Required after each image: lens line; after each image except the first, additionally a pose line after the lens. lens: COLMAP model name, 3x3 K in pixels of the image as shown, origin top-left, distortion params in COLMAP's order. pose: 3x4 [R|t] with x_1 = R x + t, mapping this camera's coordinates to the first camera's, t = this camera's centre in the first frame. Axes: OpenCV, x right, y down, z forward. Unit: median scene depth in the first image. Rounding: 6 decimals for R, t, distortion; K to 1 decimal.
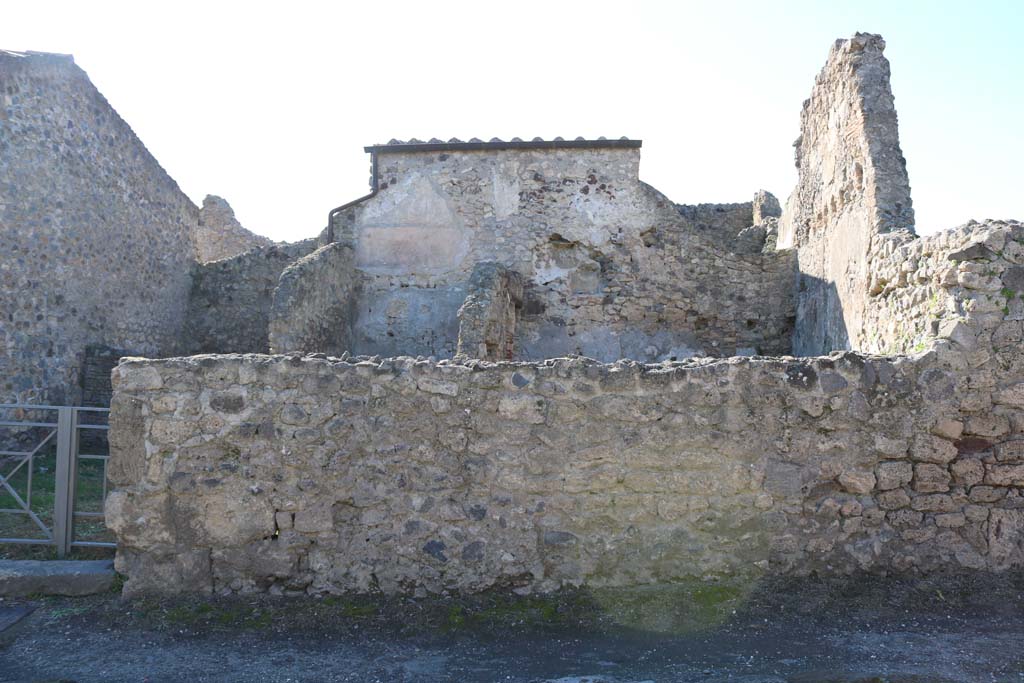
lens RADIAL K [[798.2, 0, 474.3], [0, 798.2, 334.8], [0, 0, 1]] dist [-0.070976, 0.049056]
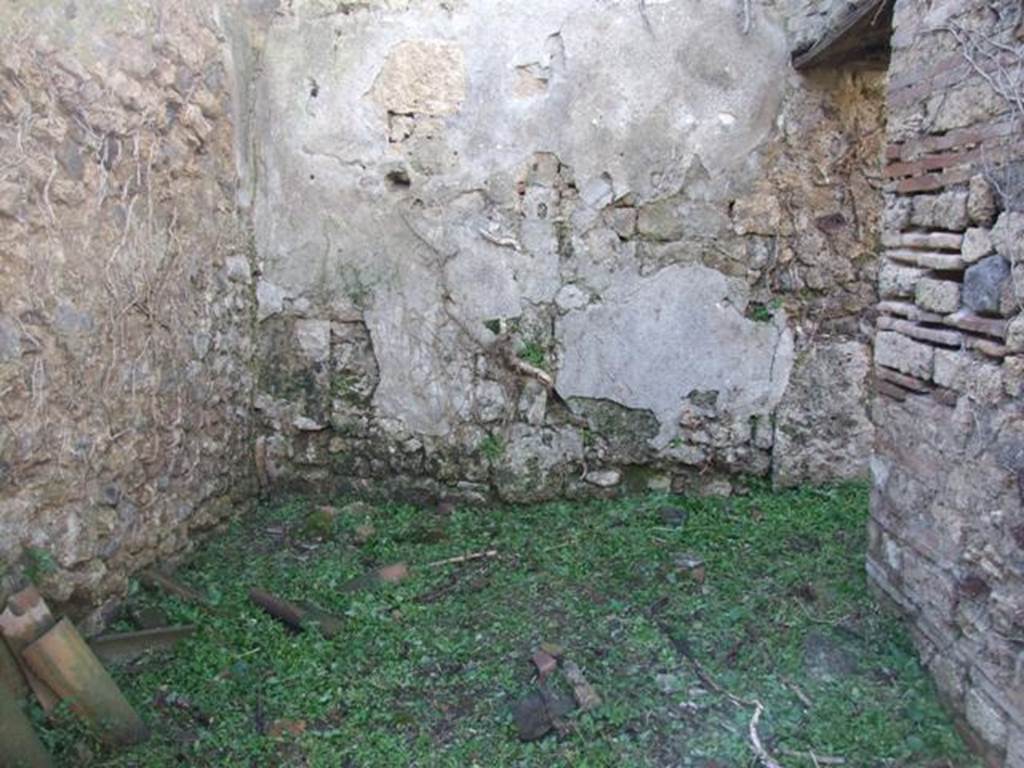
lens RADIAL K [[817.7, 0, 514.3], [0, 817.7, 369.3], [0, 0, 1]] dist [-0.059474, 0.055801]
pose [[0.992765, -0.035777, 0.114618, -0.104299], [0.015520, 0.984805, 0.172971, 0.016039], [-0.119065, -0.169941, 0.978235, 0.755687]]
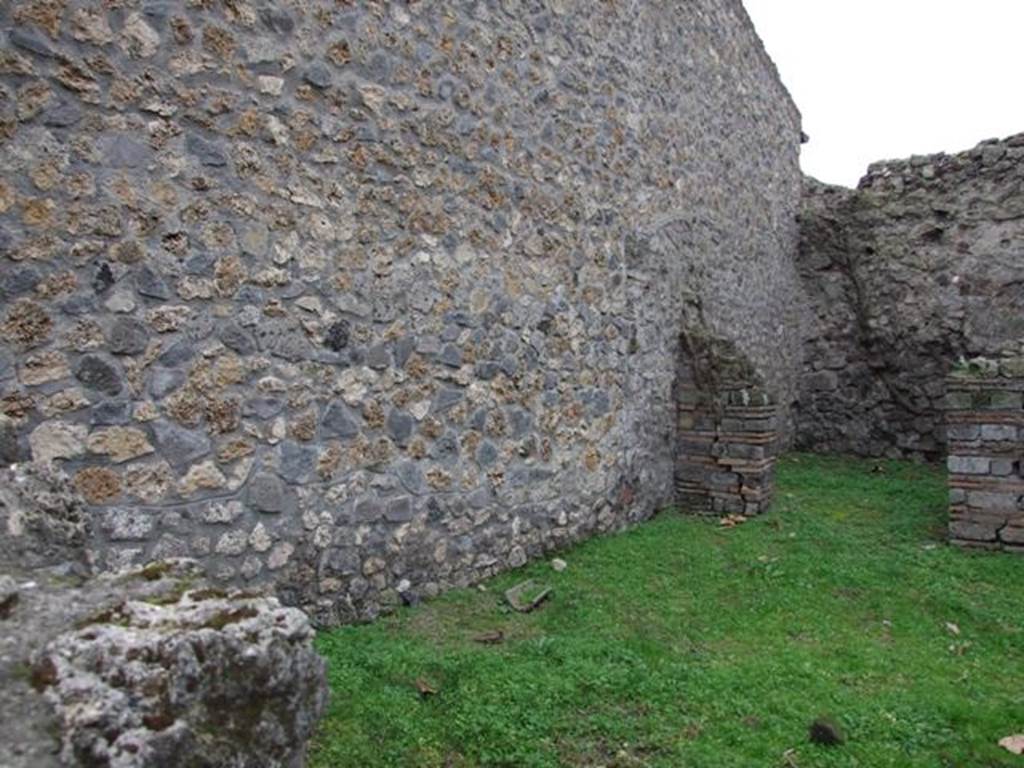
lens RADIAL K [[817.7, 0, 512.3], [0, 817.7, 374.8], [0, 0, 1]] dist [-0.059474, 0.055801]
pose [[0.860470, -0.022256, -0.509015, -0.252241], [0.046750, 0.998280, 0.035381, 0.014805], [0.507352, -0.054240, 0.860030, 0.362903]]
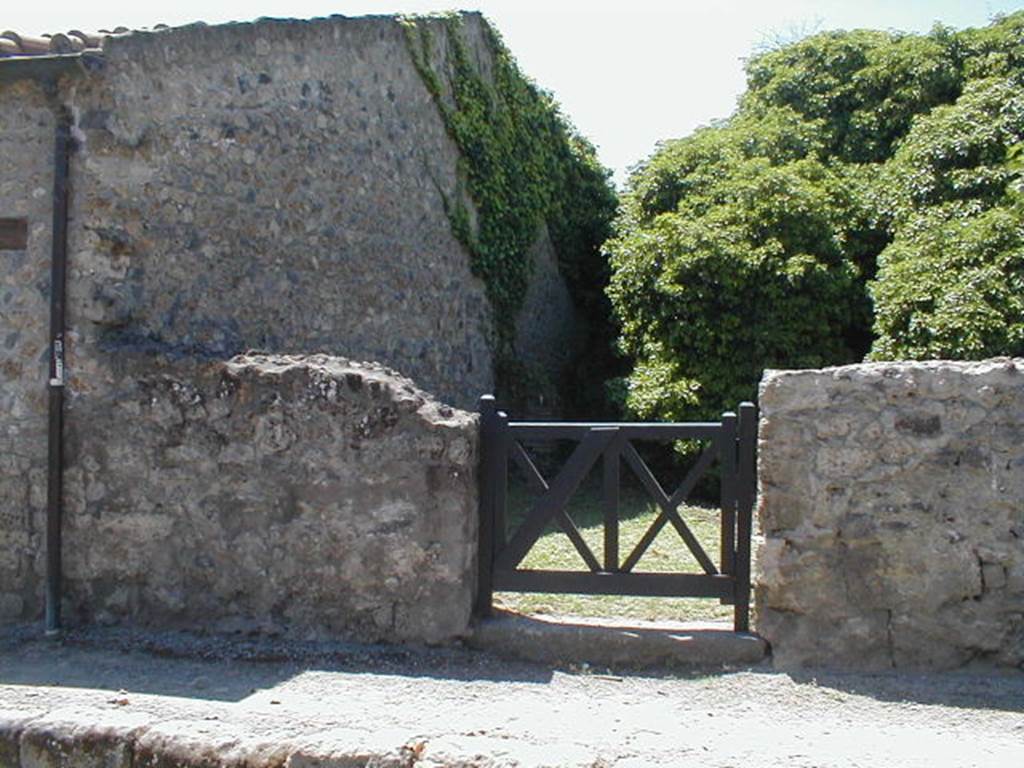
lens RADIAL K [[1023.3, 0, 455.3], [0, 1023.3, 367.2], [0, 0, 1]] dist [-0.154967, 0.000000]
pose [[0.941161, -0.021766, -0.337258, -0.148009], [0.031268, 0.999252, 0.022767, -0.001995], [0.336510, -0.031972, 0.941137, -0.018973]]
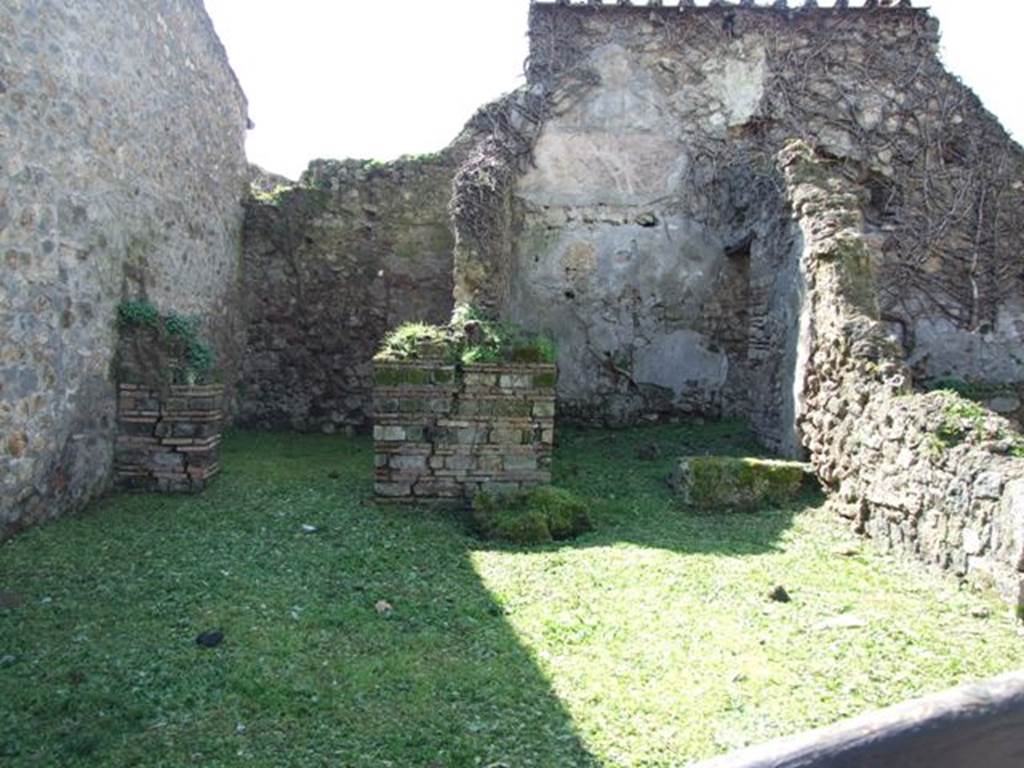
lens RADIAL K [[817.7, 0, 520.4], [0, 817.7, 373.8], [0, 0, 1]] dist [-0.059474, 0.055801]
pose [[0.990280, -0.014577, 0.138319, -0.252314], [0.004667, 0.997415, 0.071702, 0.016834], [-0.139007, -0.070359, 0.987789, 0.345275]]
